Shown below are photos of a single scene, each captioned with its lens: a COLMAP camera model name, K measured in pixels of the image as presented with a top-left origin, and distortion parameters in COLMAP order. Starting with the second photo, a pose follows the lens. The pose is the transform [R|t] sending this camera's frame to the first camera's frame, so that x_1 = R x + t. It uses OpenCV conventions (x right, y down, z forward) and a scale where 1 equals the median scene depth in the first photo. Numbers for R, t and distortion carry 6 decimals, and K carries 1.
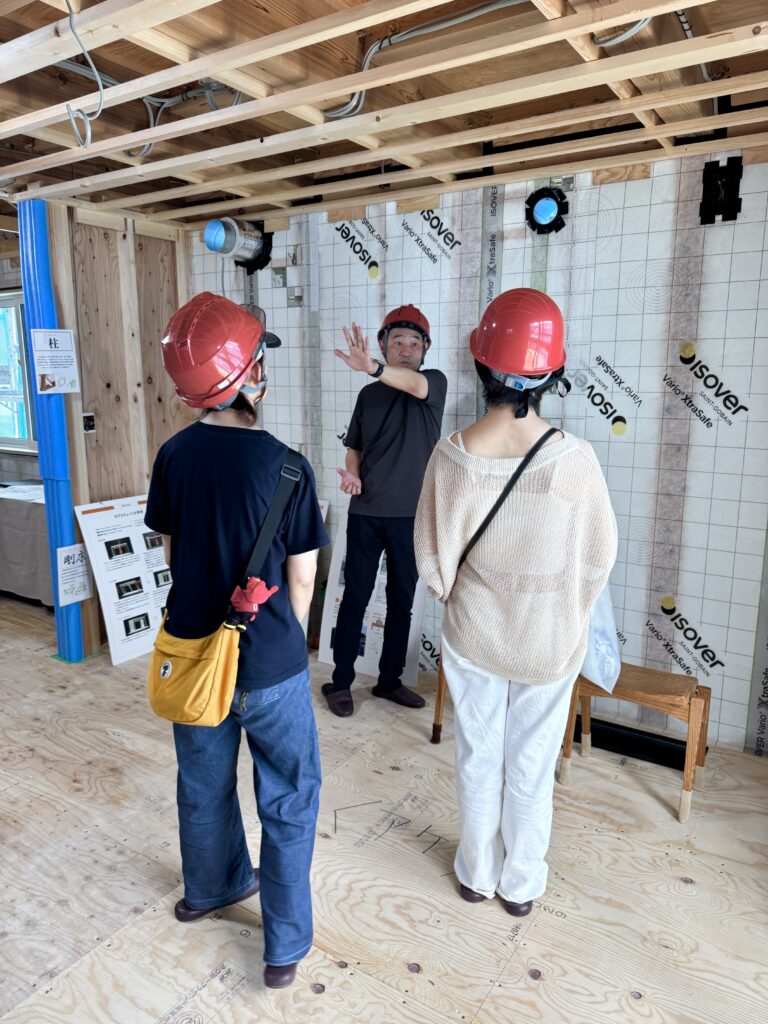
lens RADIAL K [[715.0, 0, 384.0], [0, 715.0, 512.0], [0, 0, 1]] dist [-0.006189, -0.005621]
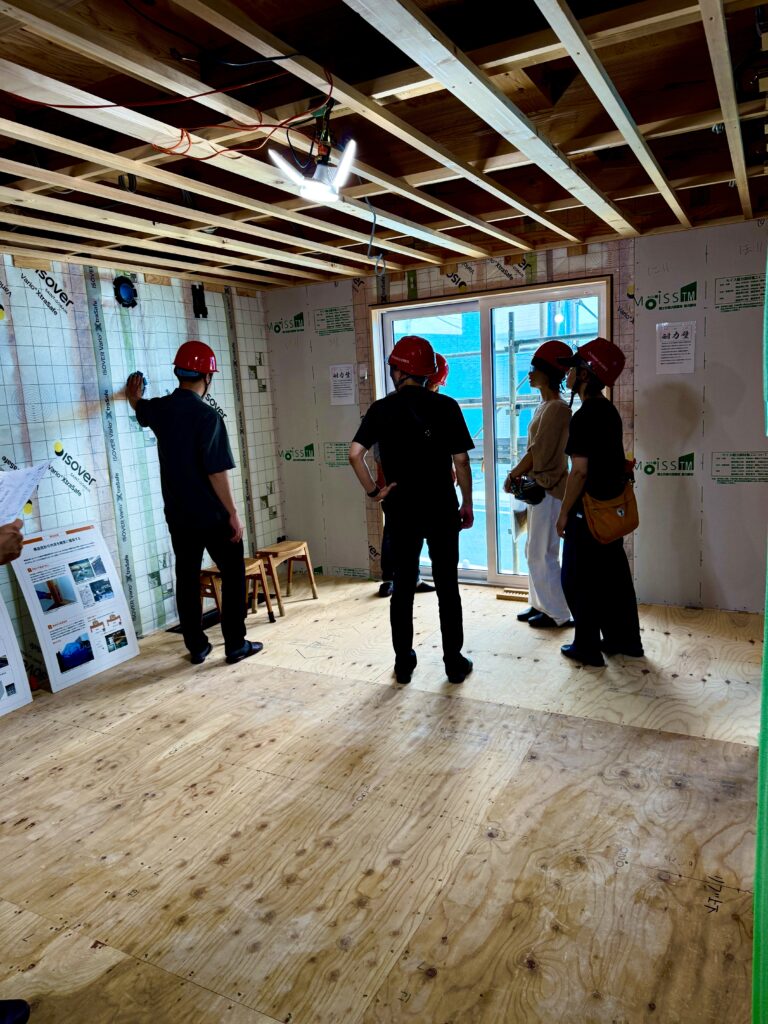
lens RADIAL K [[728.0, 0, 386.9], [0, 728.0, 482.9], [0, 0, 1]] dist [-0.012985, -0.008206]
pose [[-0.083676, -0.120196, 0.989218, -1.292798], [0.248764, 0.958749, 0.137536, -0.111553], [-0.964943, 0.257590, -0.050324, 0.629033]]
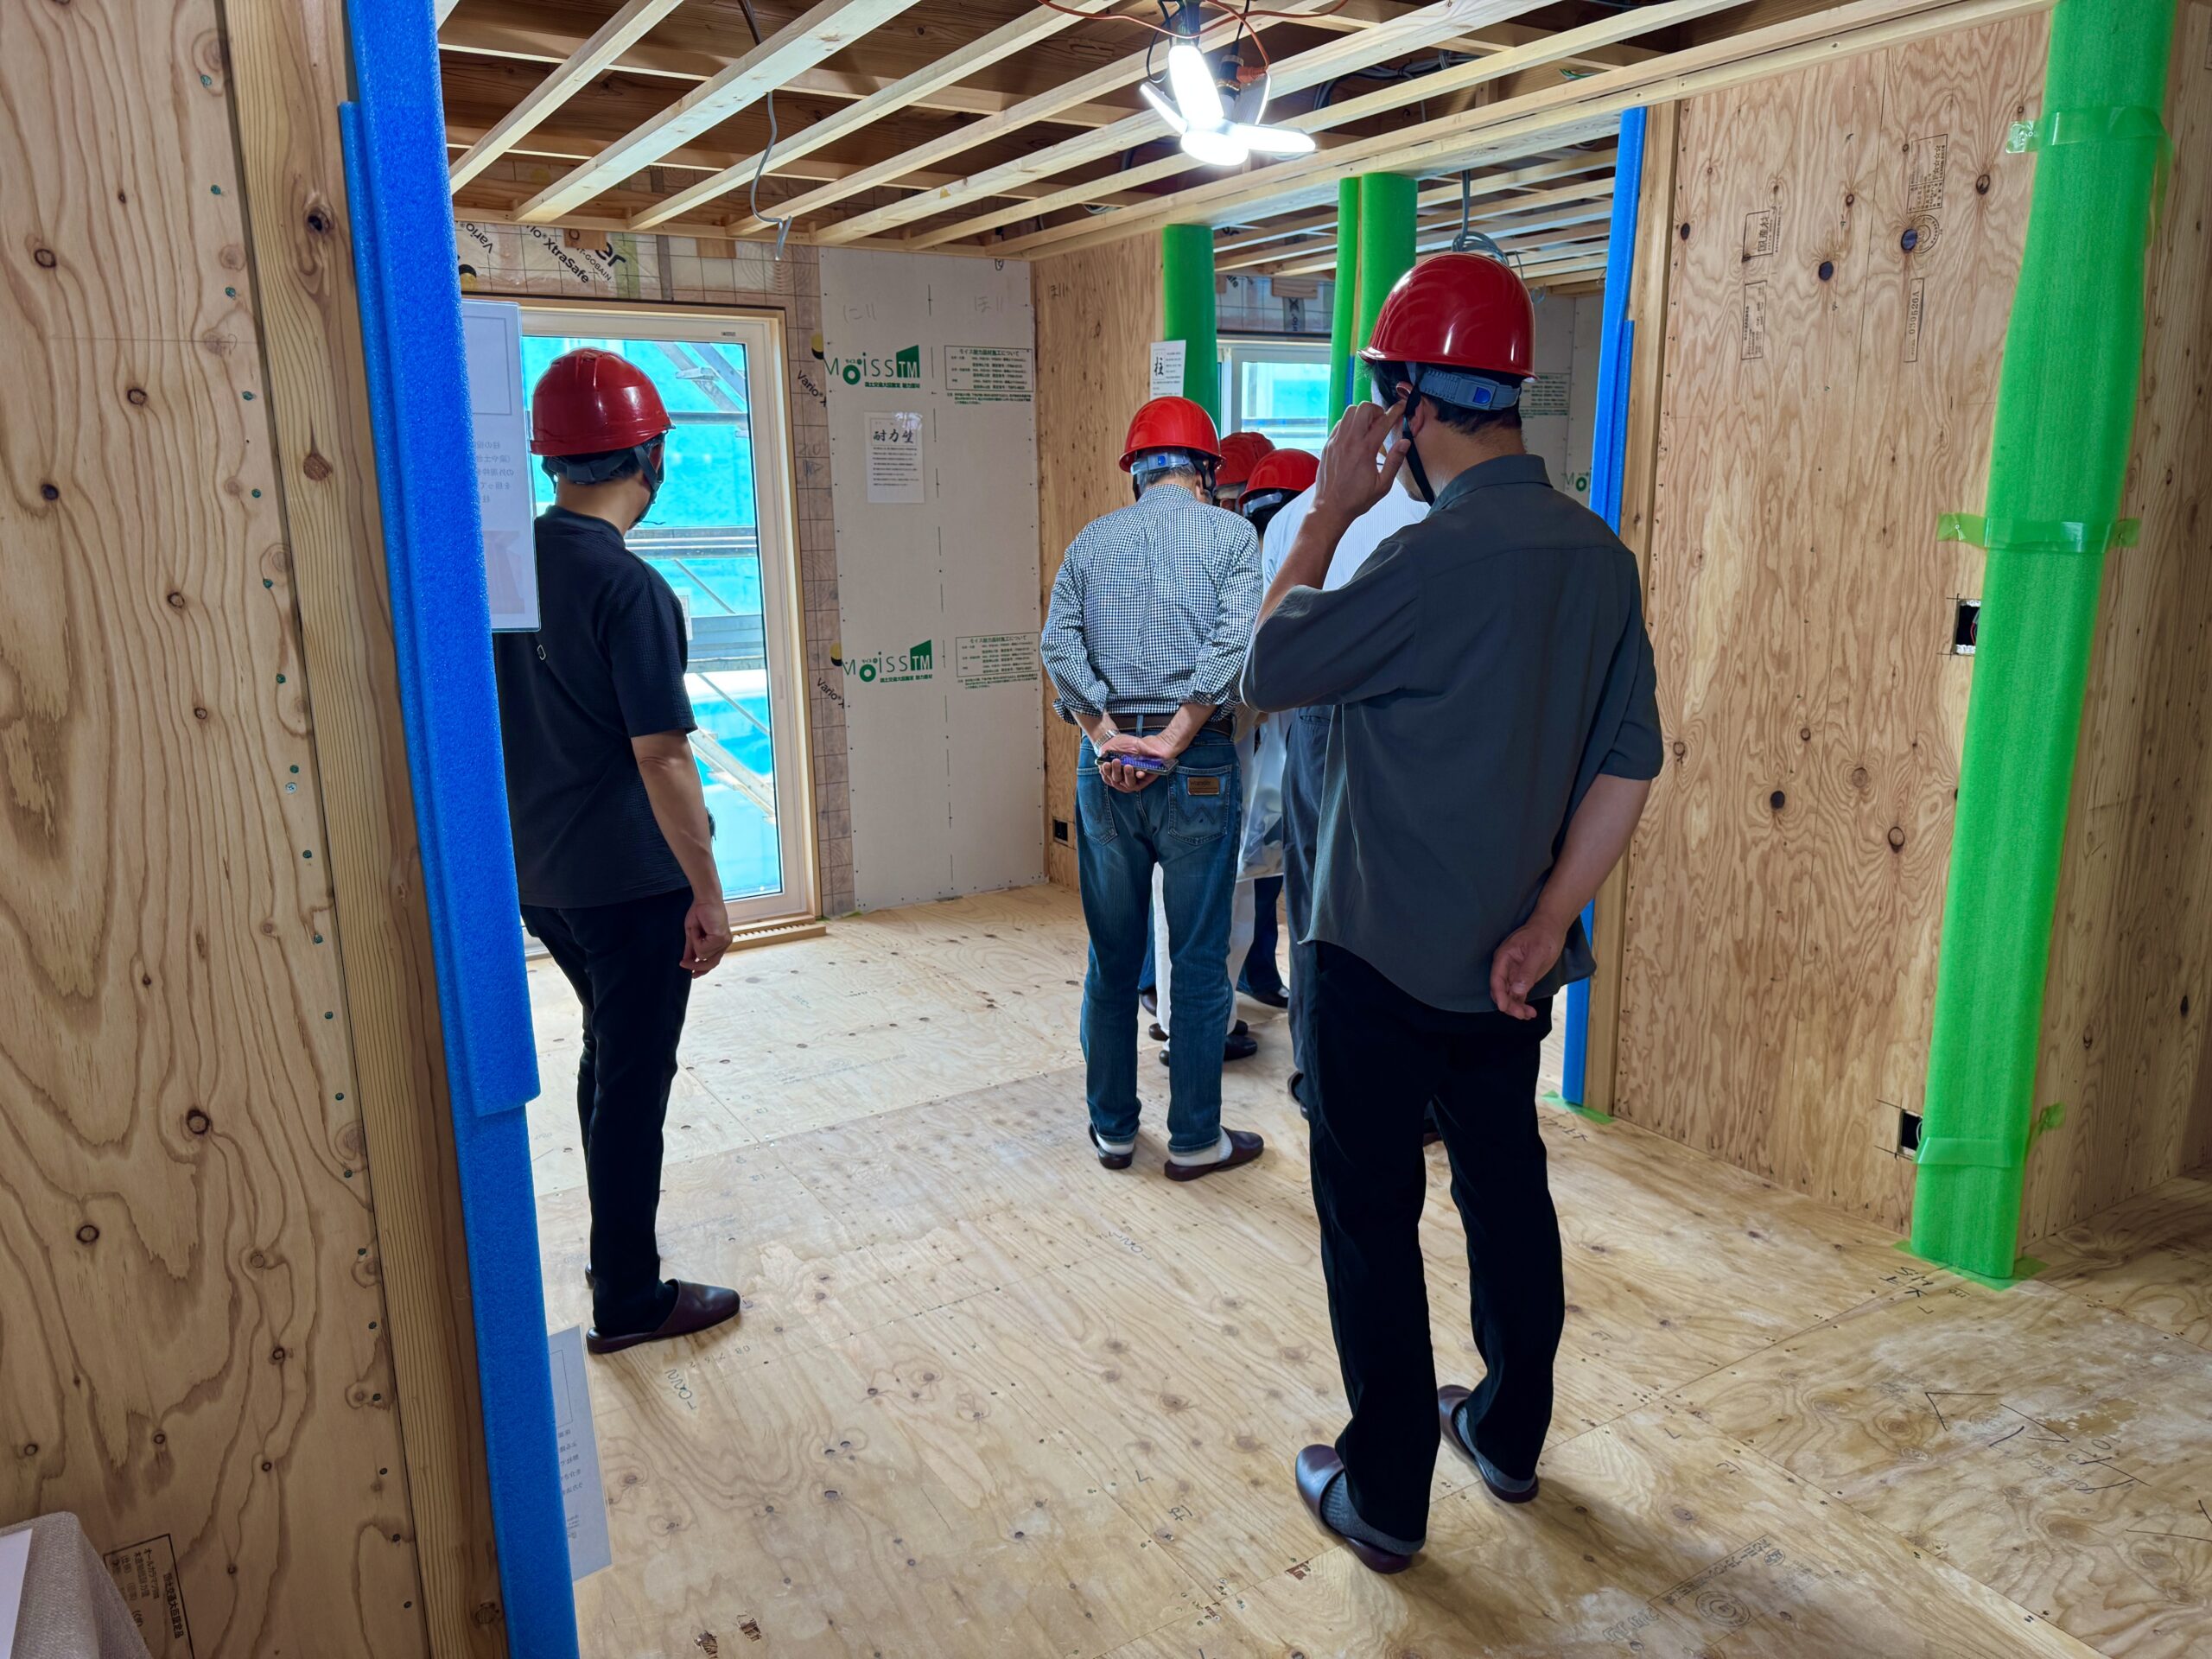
lens RADIAL K [[1544.5, 0, 1106.0], [0, 1544.5, 829.5], [0, 0, 1]] dist [-0.006189, -0.005621]
pose [[-0.904601, -0.087513, 0.417180, -0.886754], [0.088742, 0.918590, 0.385120, -0.289903], [-0.416920, 0.385401, -0.823191, 1.424635]]
